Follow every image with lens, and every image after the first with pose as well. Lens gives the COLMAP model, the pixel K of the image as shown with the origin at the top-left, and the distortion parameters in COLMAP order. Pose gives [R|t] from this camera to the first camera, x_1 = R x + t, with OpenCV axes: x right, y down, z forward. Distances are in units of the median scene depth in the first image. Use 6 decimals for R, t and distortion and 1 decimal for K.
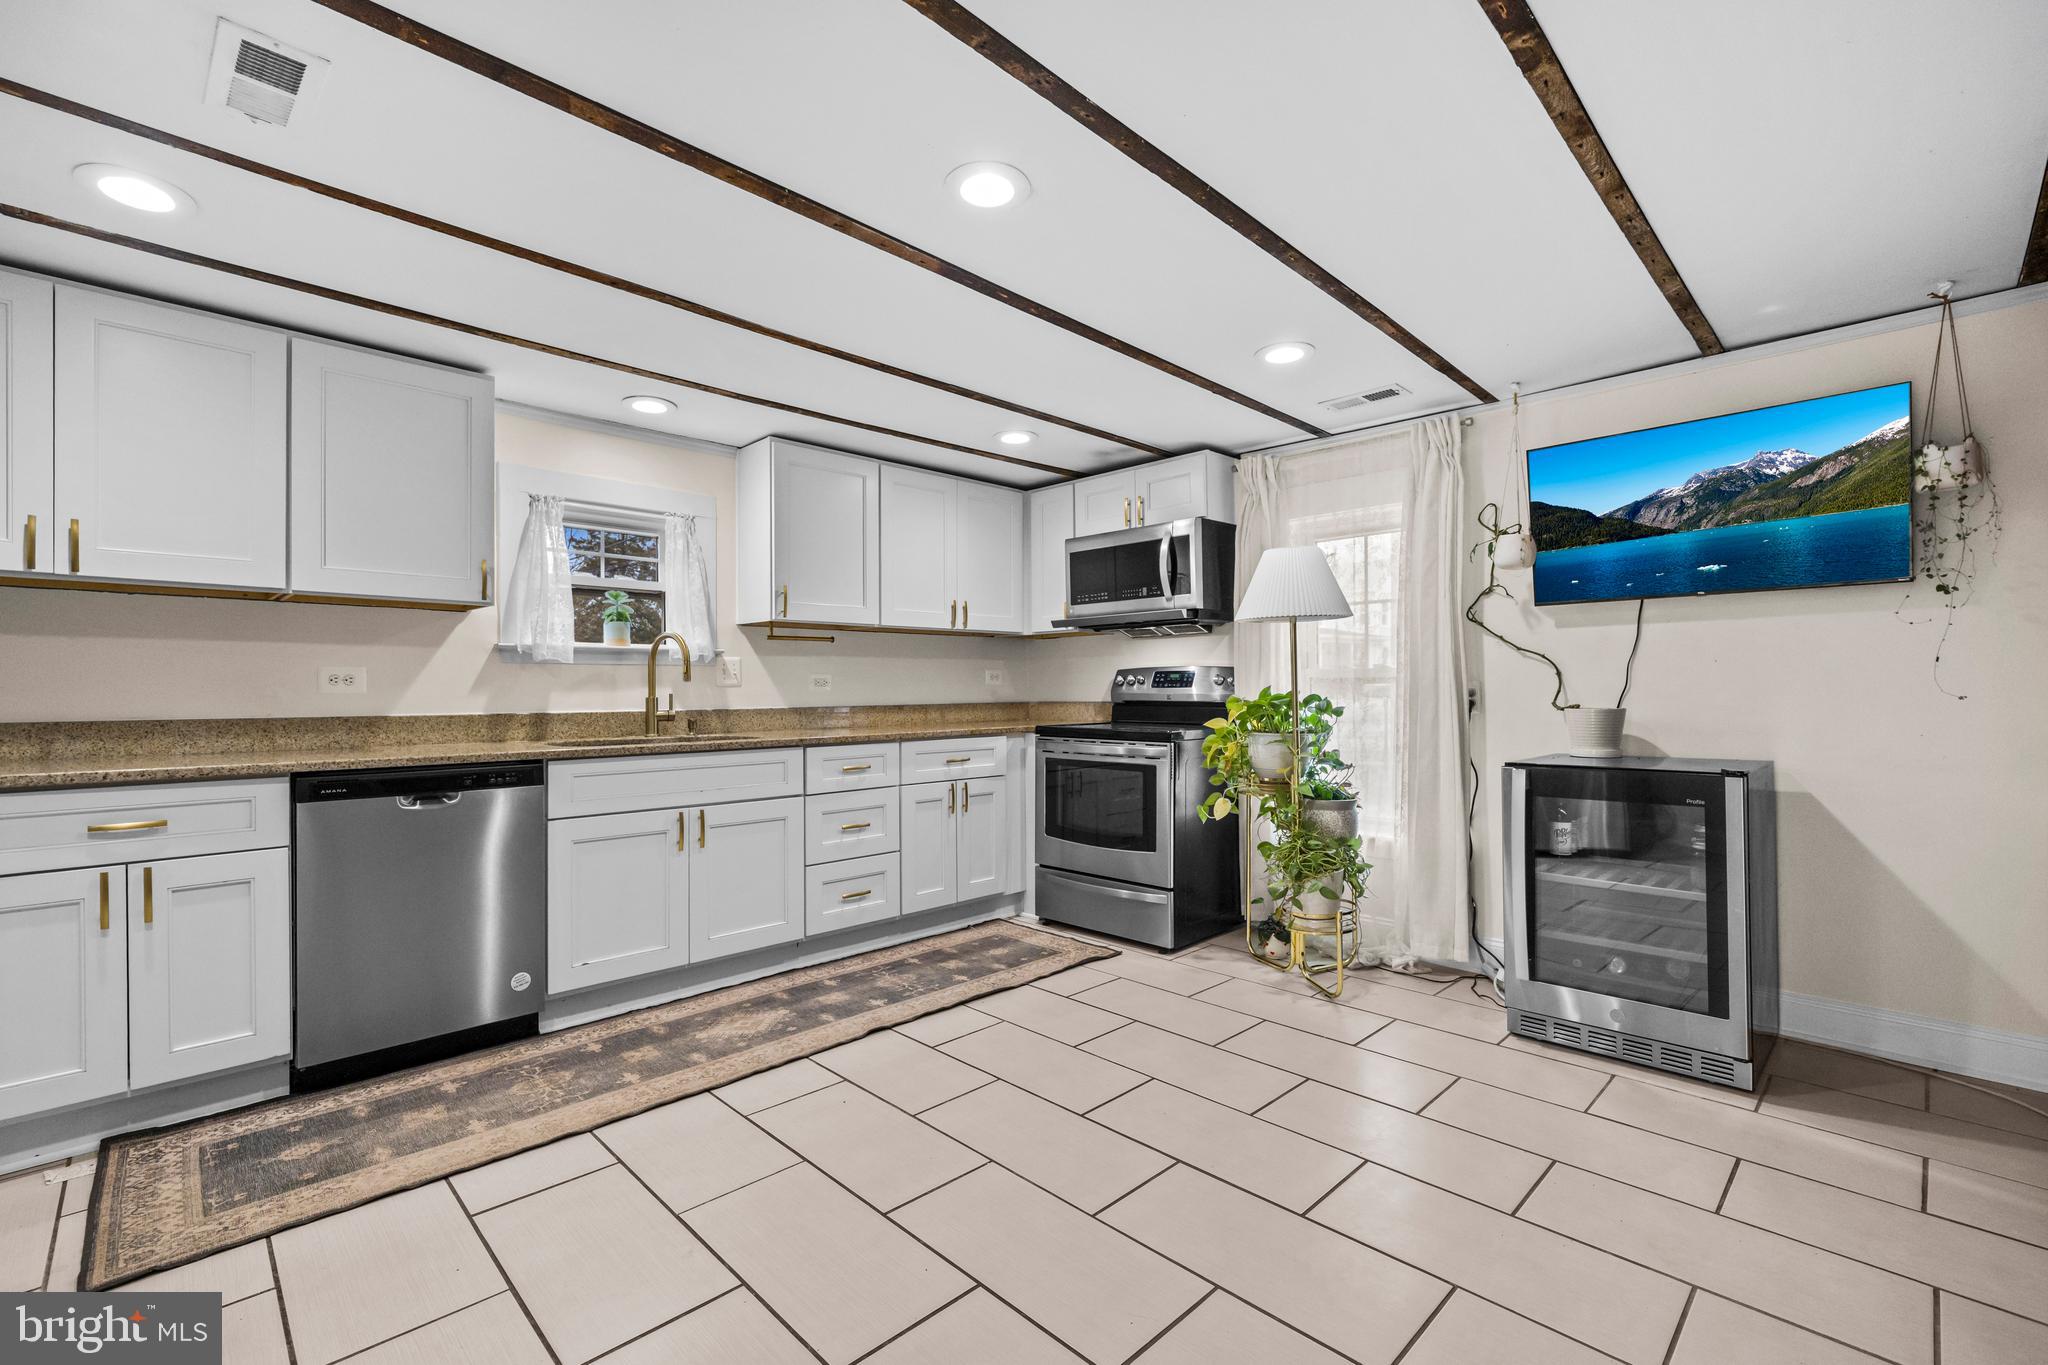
lens RADIAL K [[910.2, 0, 1027.1], [0, 910.2, 684.3], [0, 0, 1]] dist [-0.002294, -0.000311]
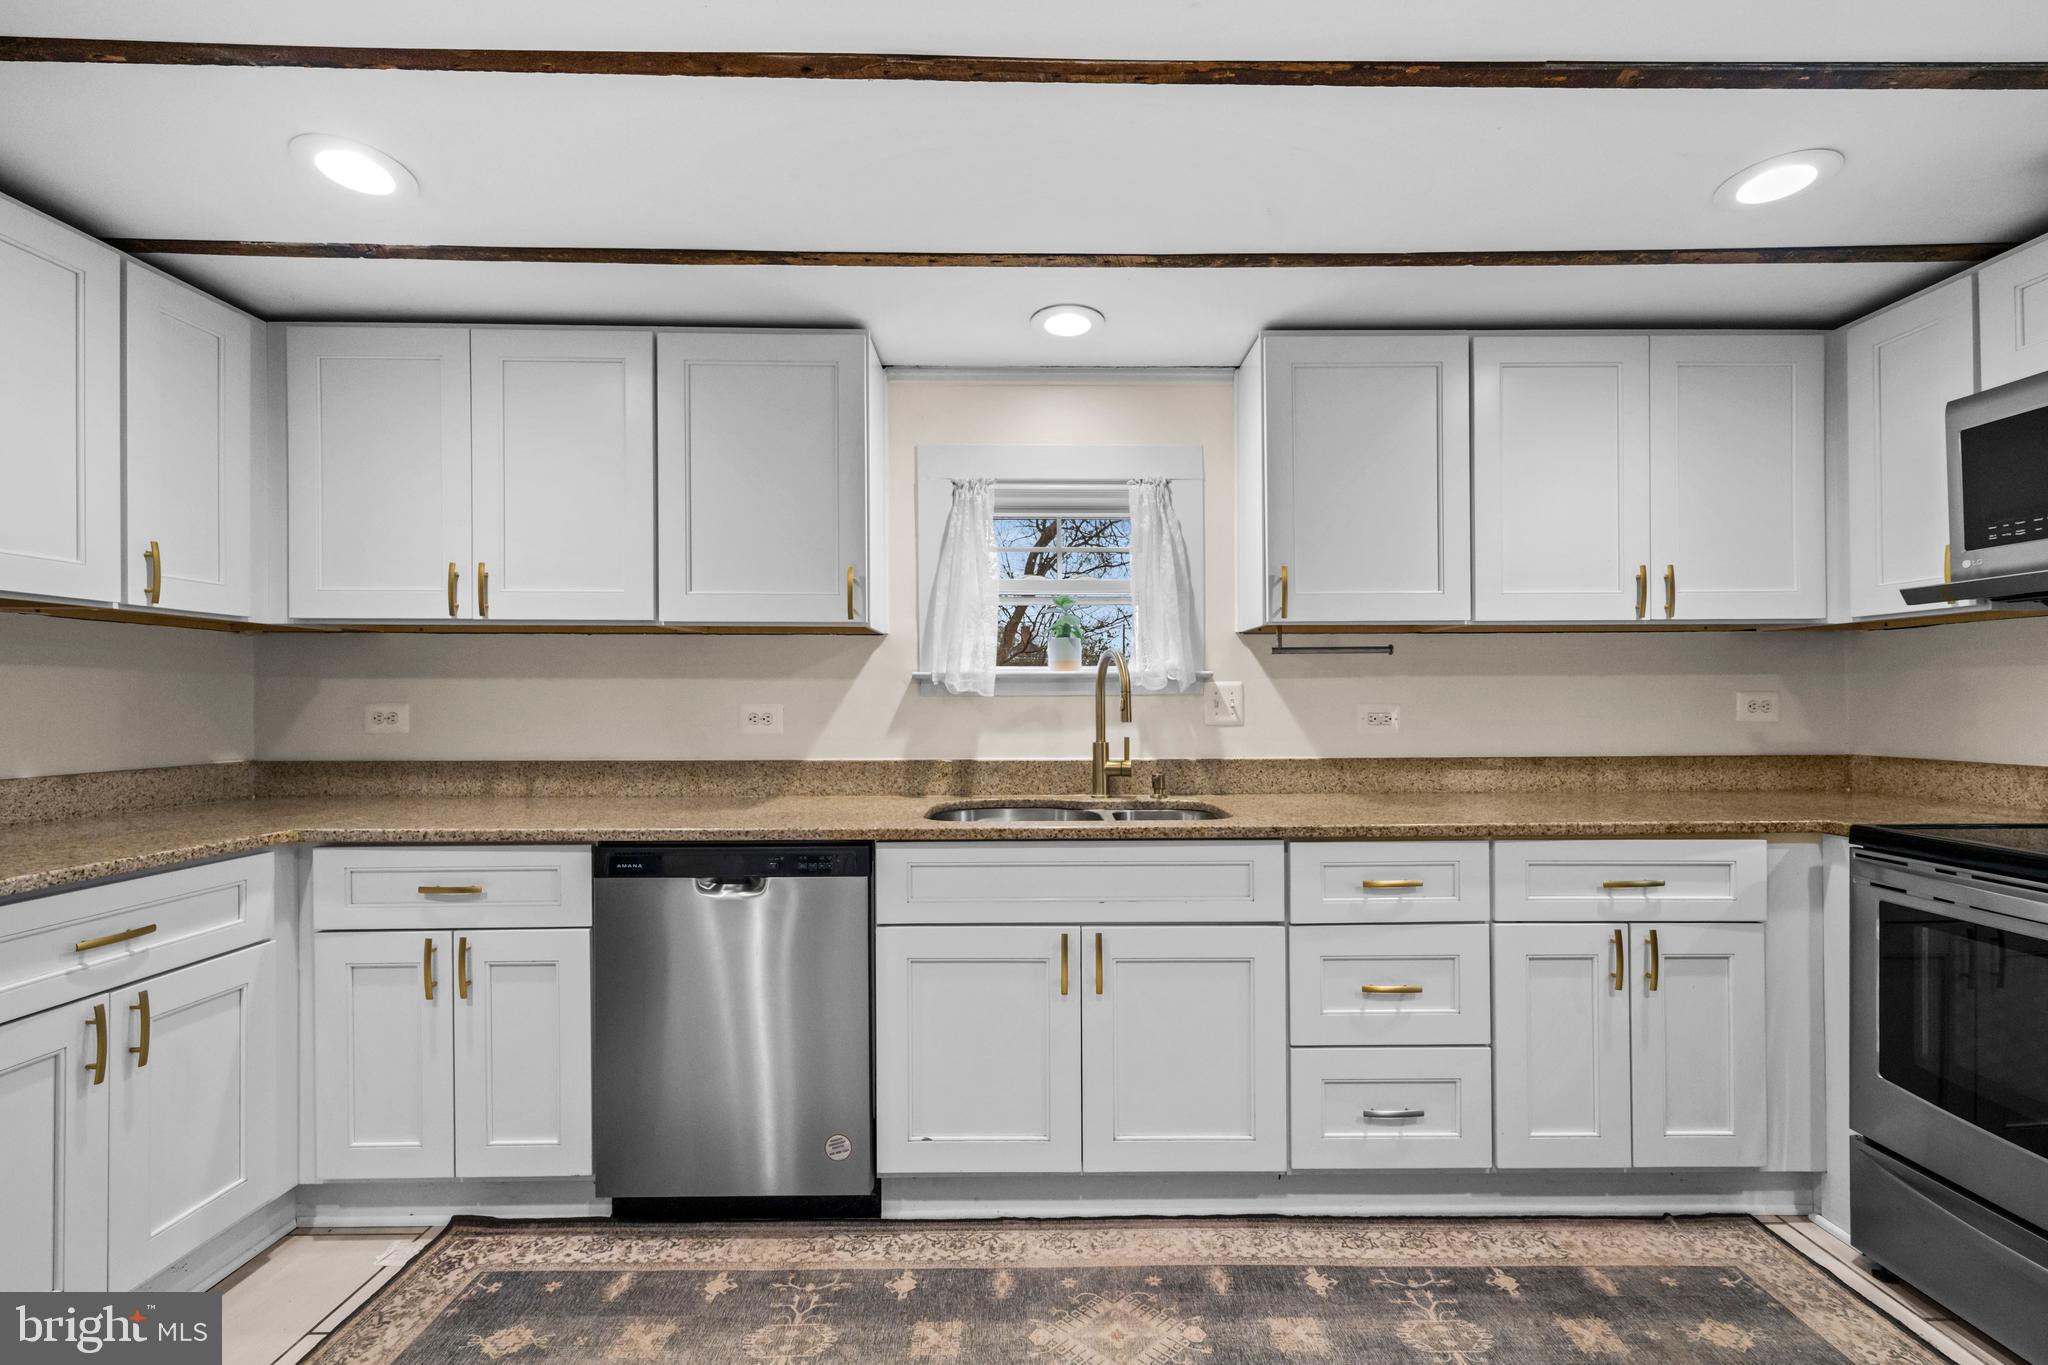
lens RADIAL K [[885.9, 0, 1028.6], [0, 885.9, 691.3], [0, 0, 1]] dist [-0.000580, -0.000120]
pose [[0.710906, -0.001531, -0.703286, 0.032819], [0.003764, 0.999992, 0.001628, -0.026058], [0.703277, -0.003804, 0.710905, 0.462203]]
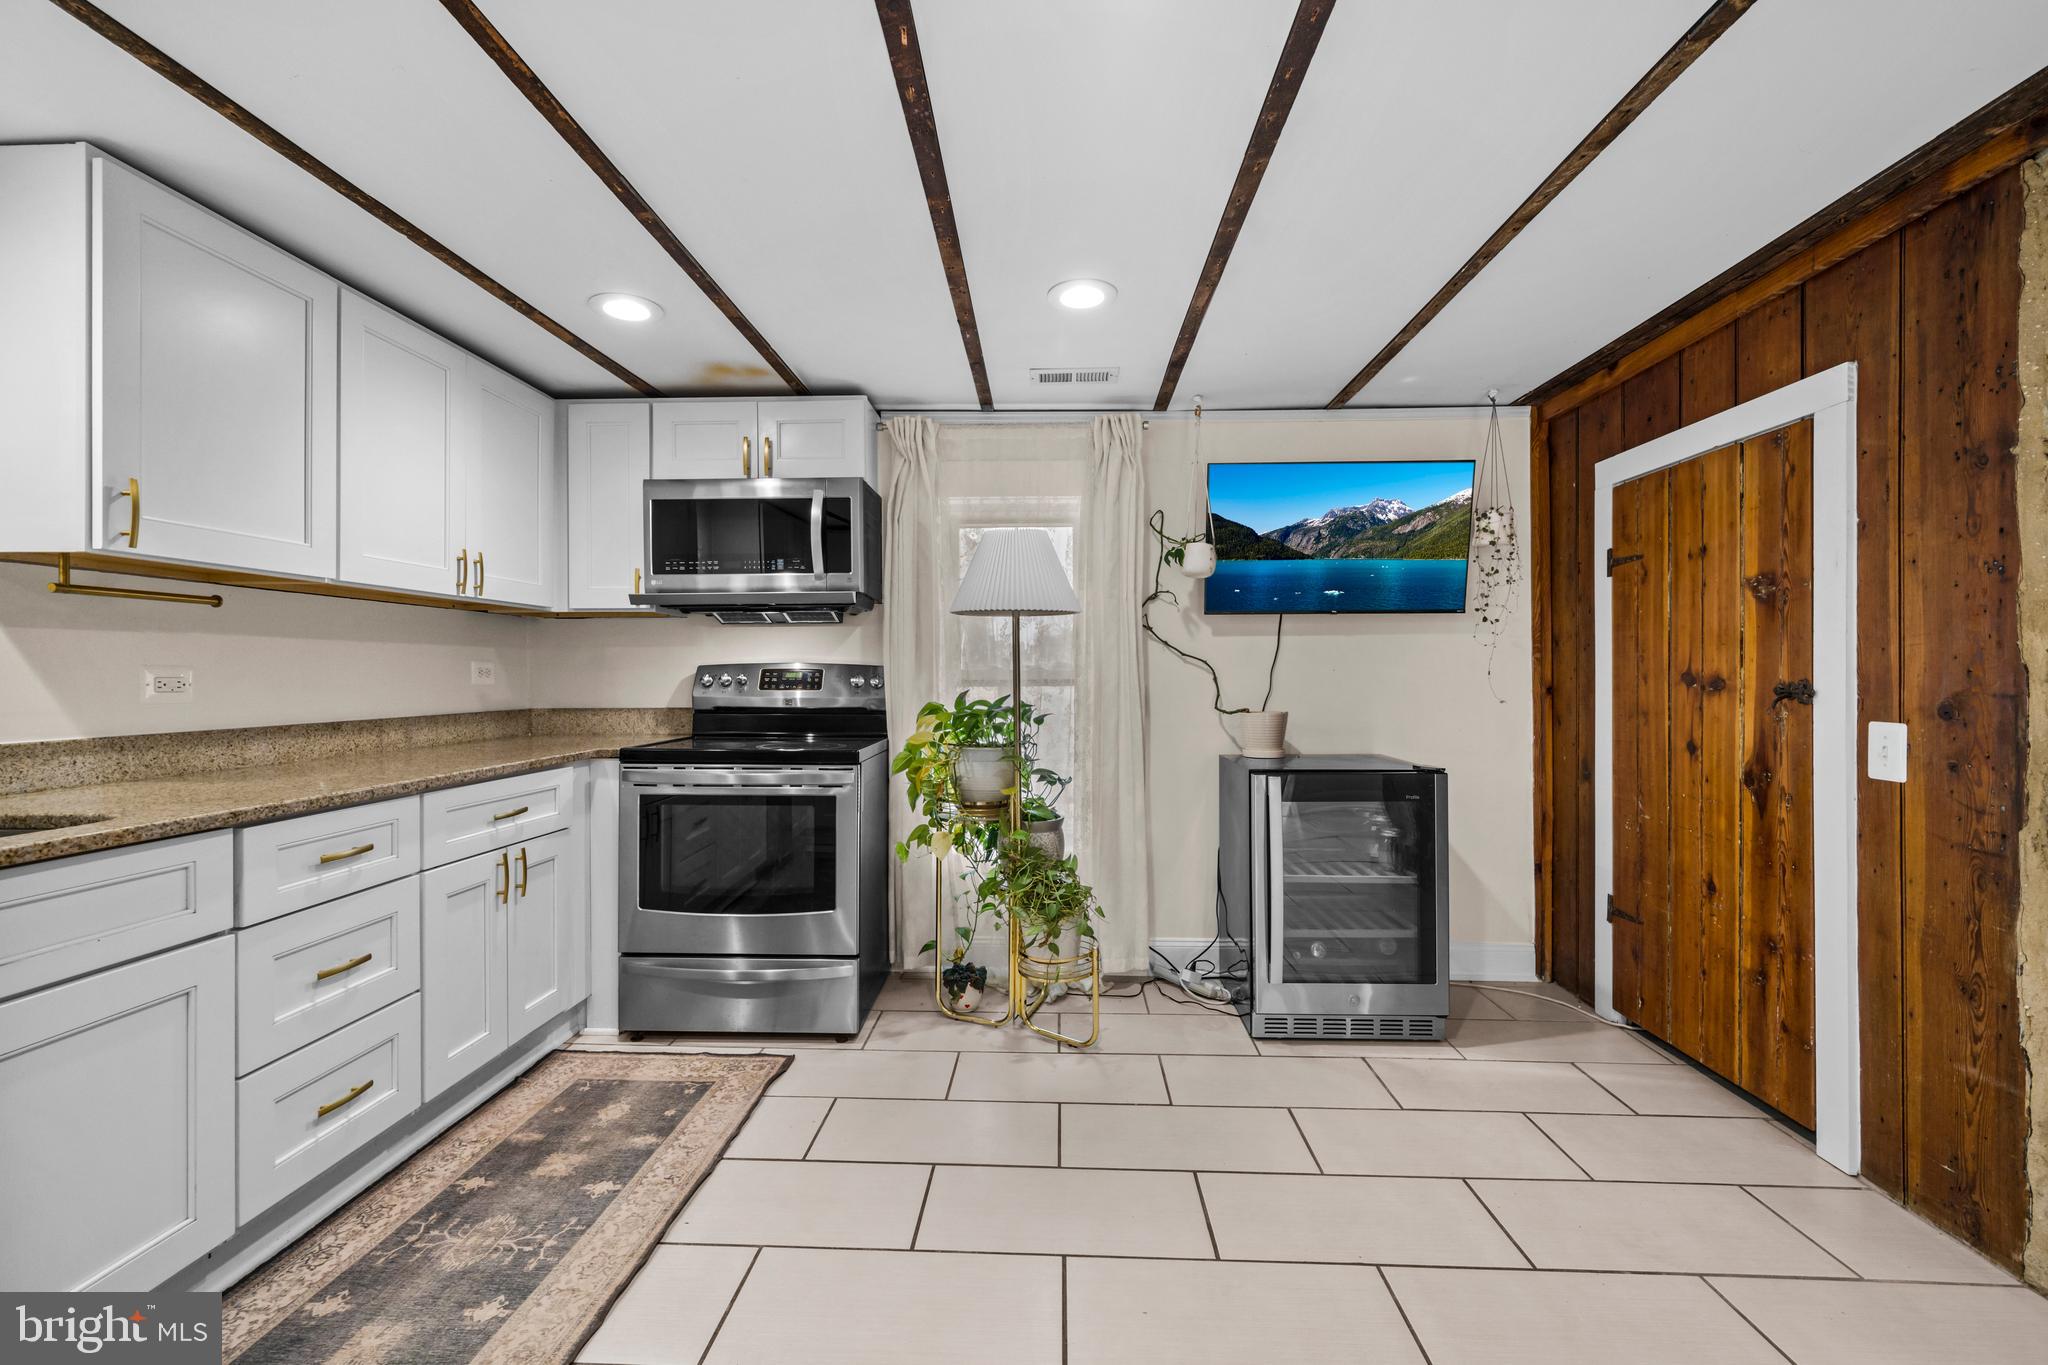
lens RADIAL K [[868.2, 0, 1034.1], [0, 868.2, 676.3], [0, 0, 1]] dist [-0.000400, 0.000055]
pose [[0.724653, 0.005825, 0.689089, -0.243589], [-0.008769, 0.999961, 0.000768, -0.012540], [-0.689058, -0.006599, 0.724676, 0.372849]]
